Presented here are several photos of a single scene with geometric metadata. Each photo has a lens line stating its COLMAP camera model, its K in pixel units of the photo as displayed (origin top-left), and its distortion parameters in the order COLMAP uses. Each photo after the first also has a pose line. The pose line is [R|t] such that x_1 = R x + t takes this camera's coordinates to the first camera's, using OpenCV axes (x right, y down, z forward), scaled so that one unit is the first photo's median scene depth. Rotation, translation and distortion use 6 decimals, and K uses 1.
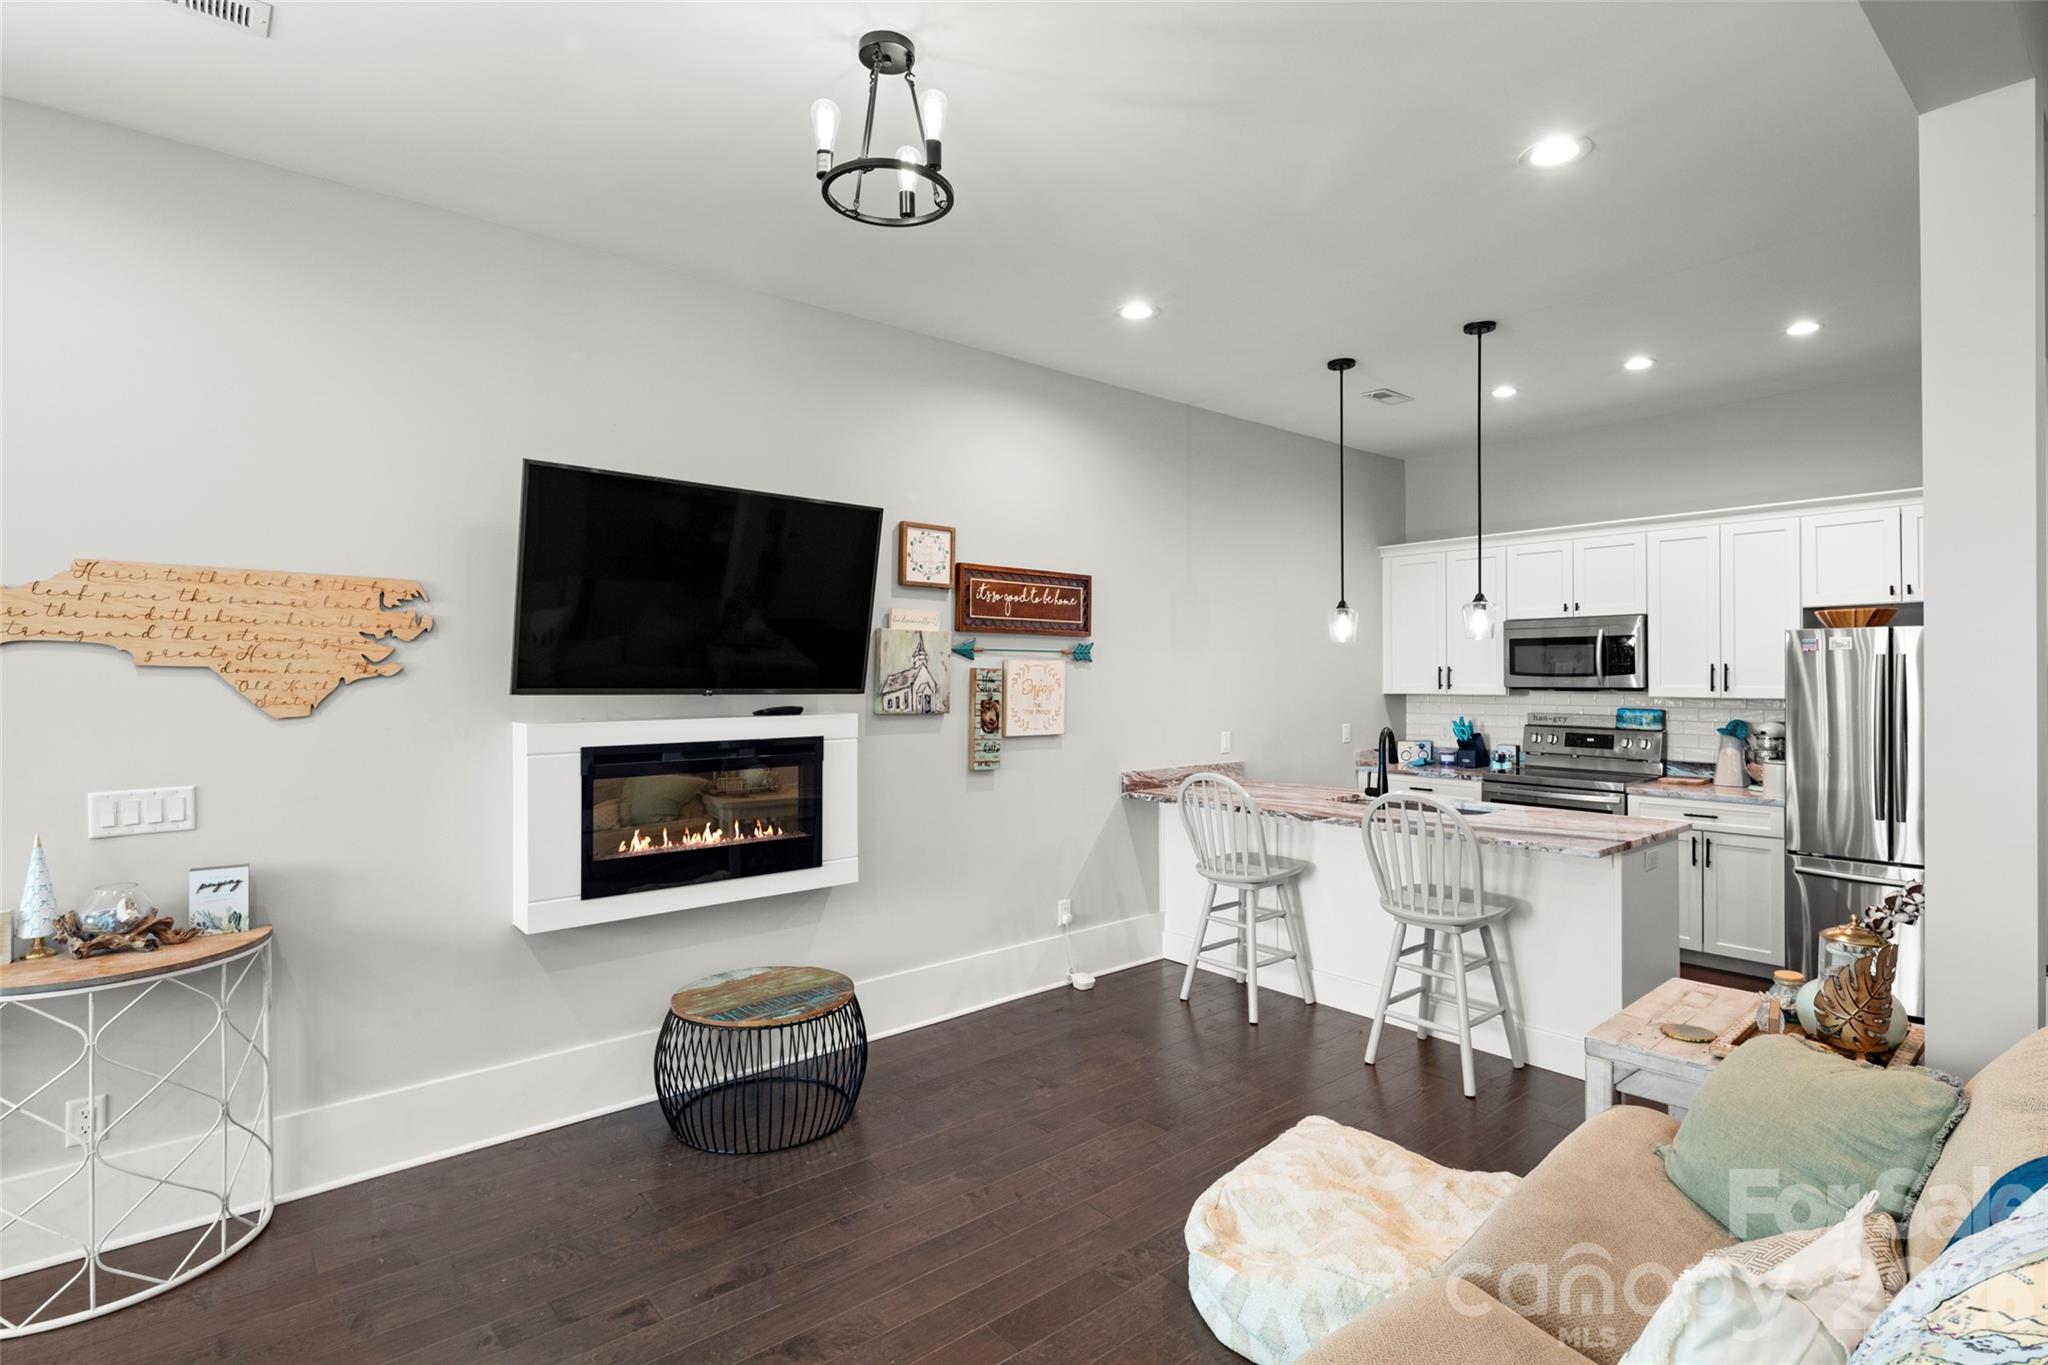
lens RADIAL K [[995.8, 0, 1039.2], [0, 995.8, 674.7], [0, 0, 1]] dist [0.003476, -0.004298]
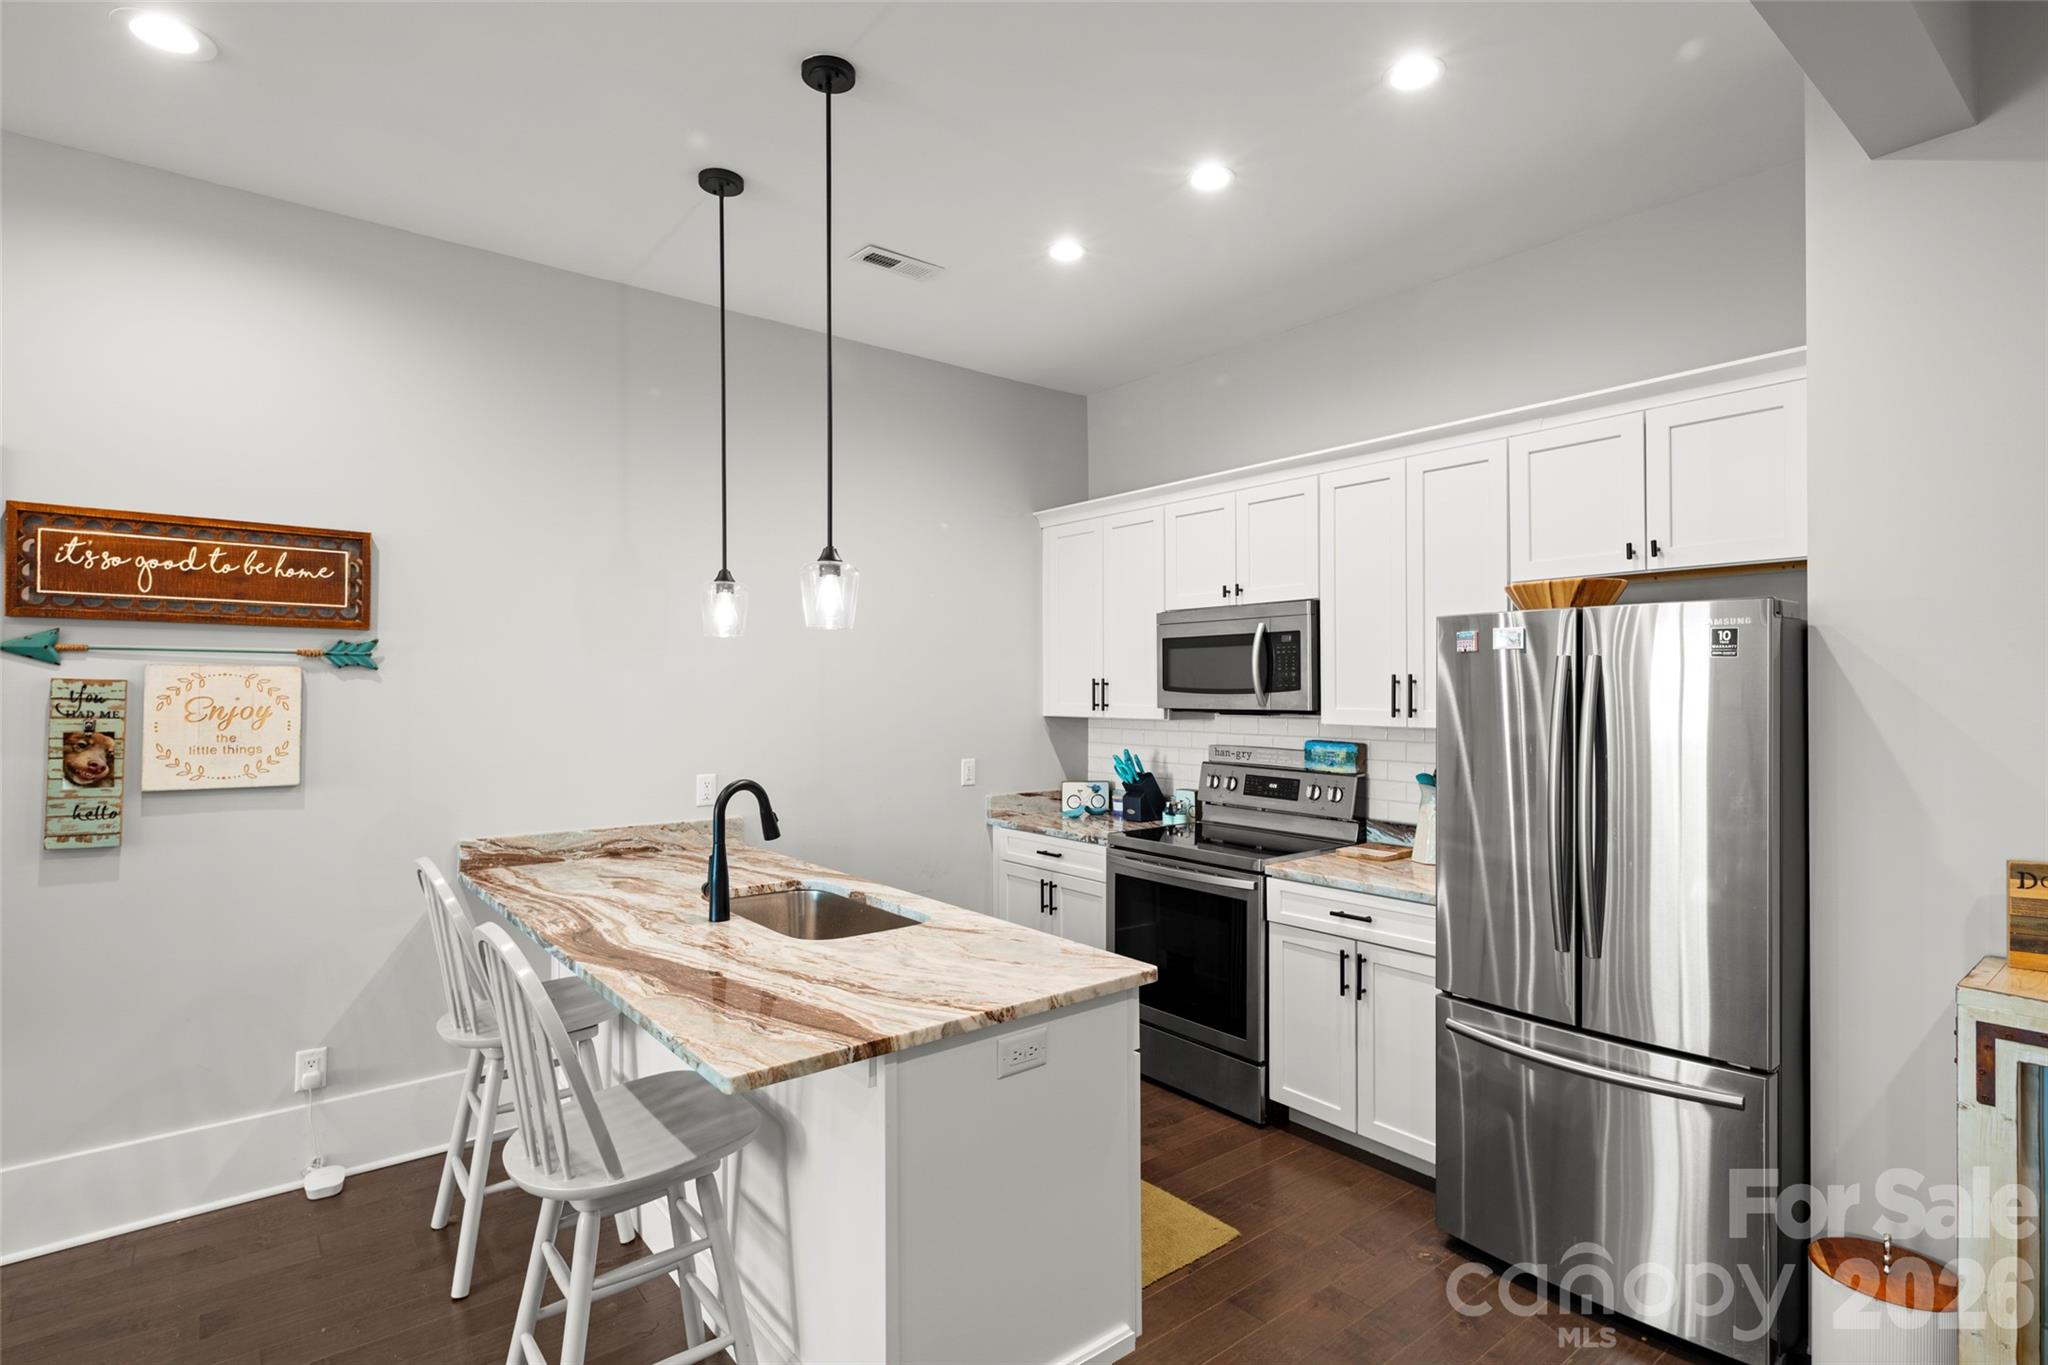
lens RADIAL K [[995.8, 0, 1016.4], [0, 995.8, 682.0], [0, 0, 1]] dist [0.003476, -0.004298]
pose [[0.999773, 0.001432, -0.021245, 0.443585], [-0.001601, 0.999967, -0.007951, -0.000451], [0.021233, 0.007983, 0.999743, 0.349859]]
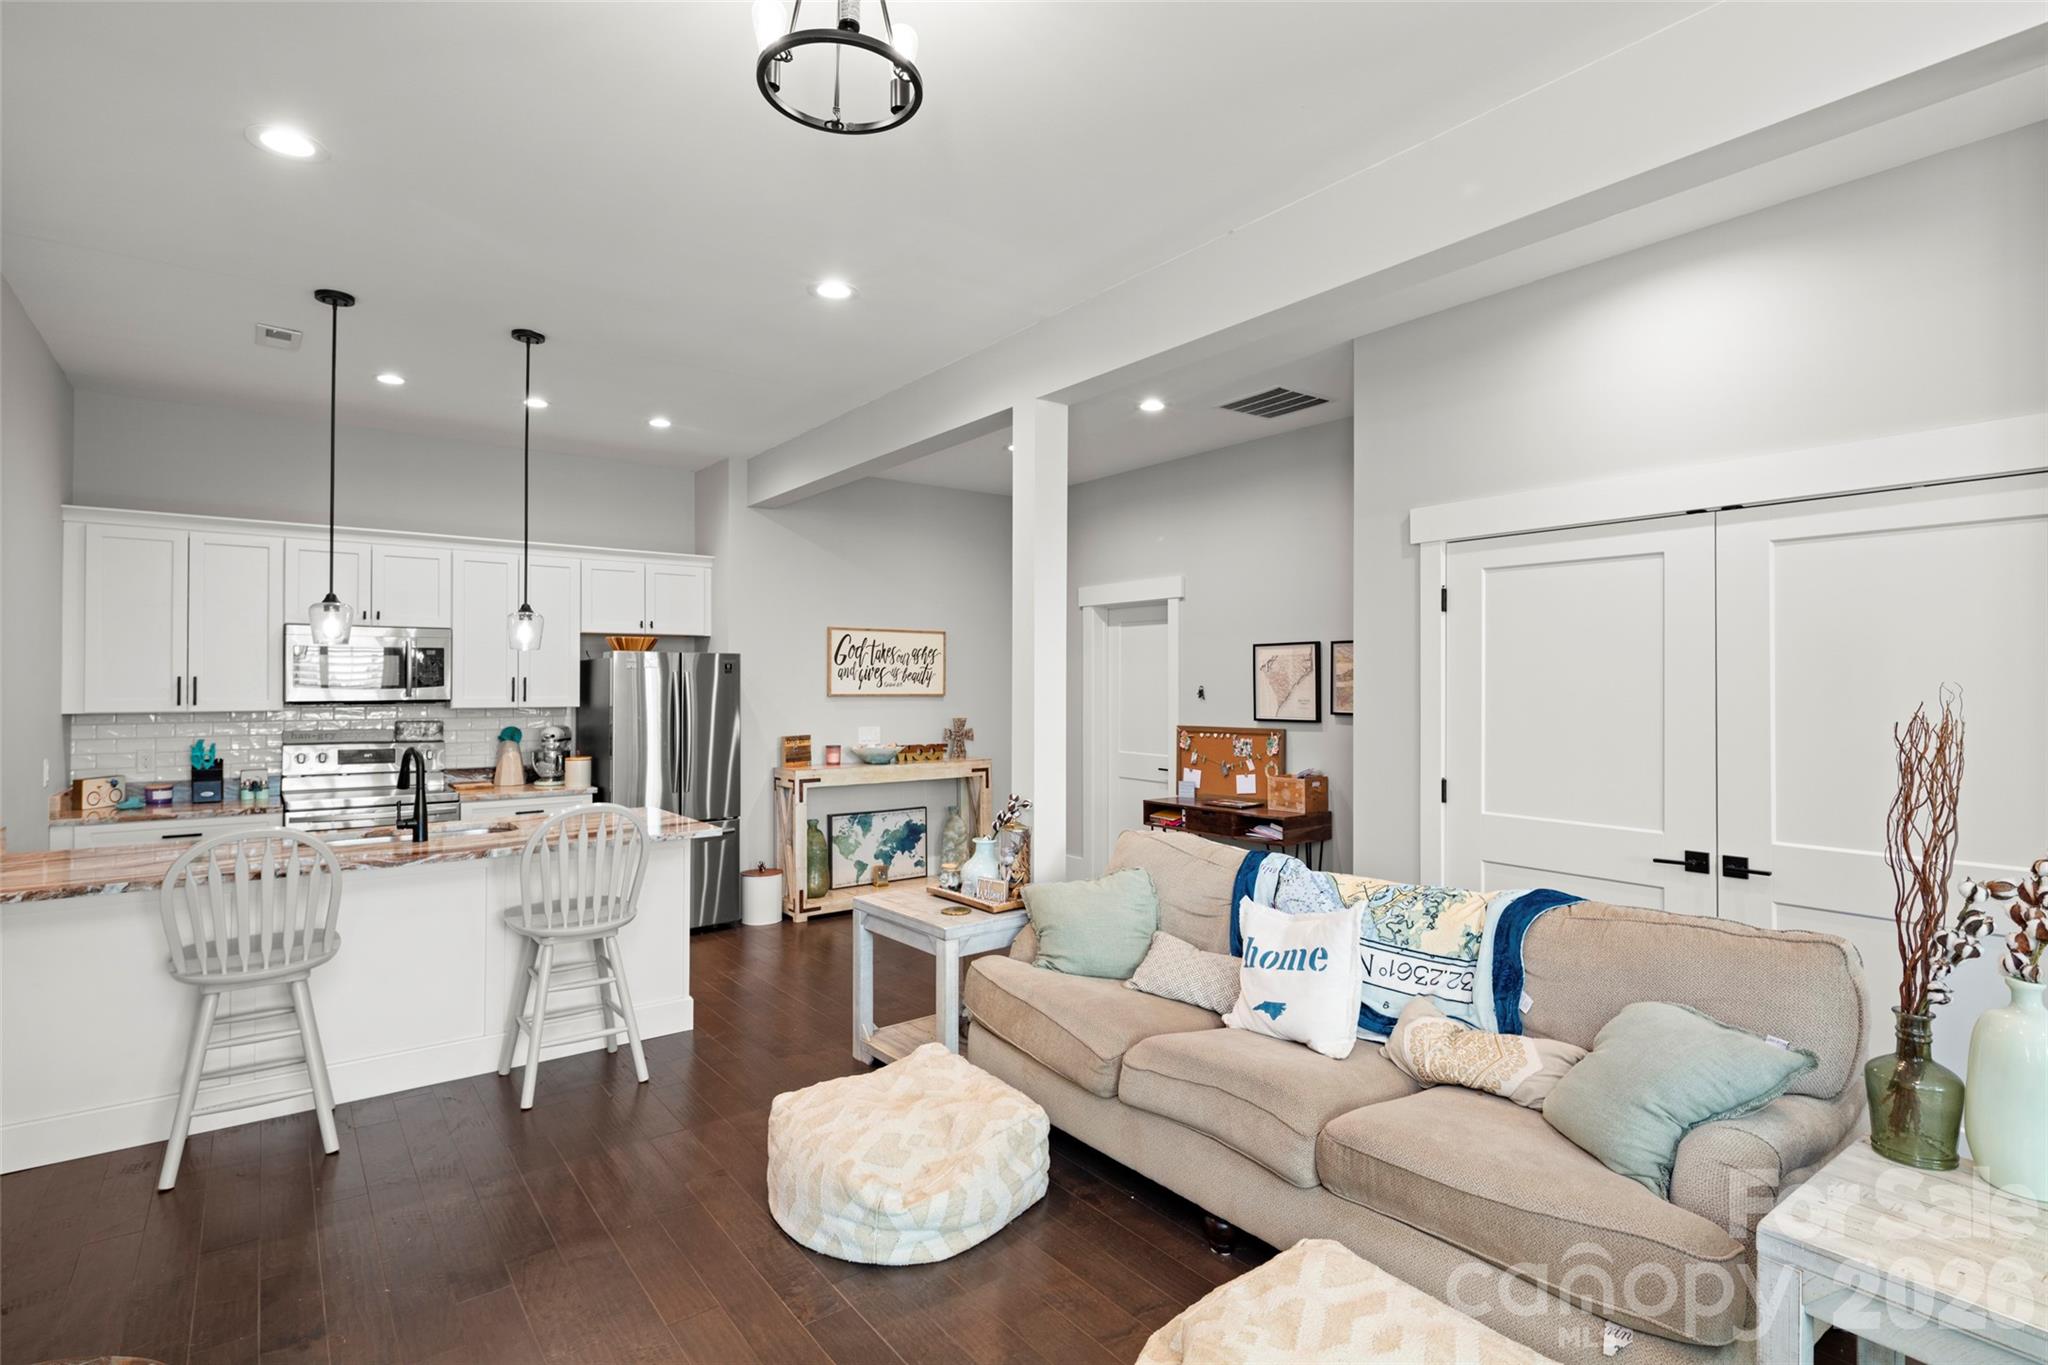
lens RADIAL K [[995.8, 0, 1028.2], [0, 995.8, 682.0], [0, 0, 1]] dist [0.003476, -0.004298]
pose [[0.076104, 0.003655, 0.997093, -0.396781], [0.002153, 0.999990, -0.003830, 0.000832], [-0.997098, 0.002438, 0.076095, 0.341717]]
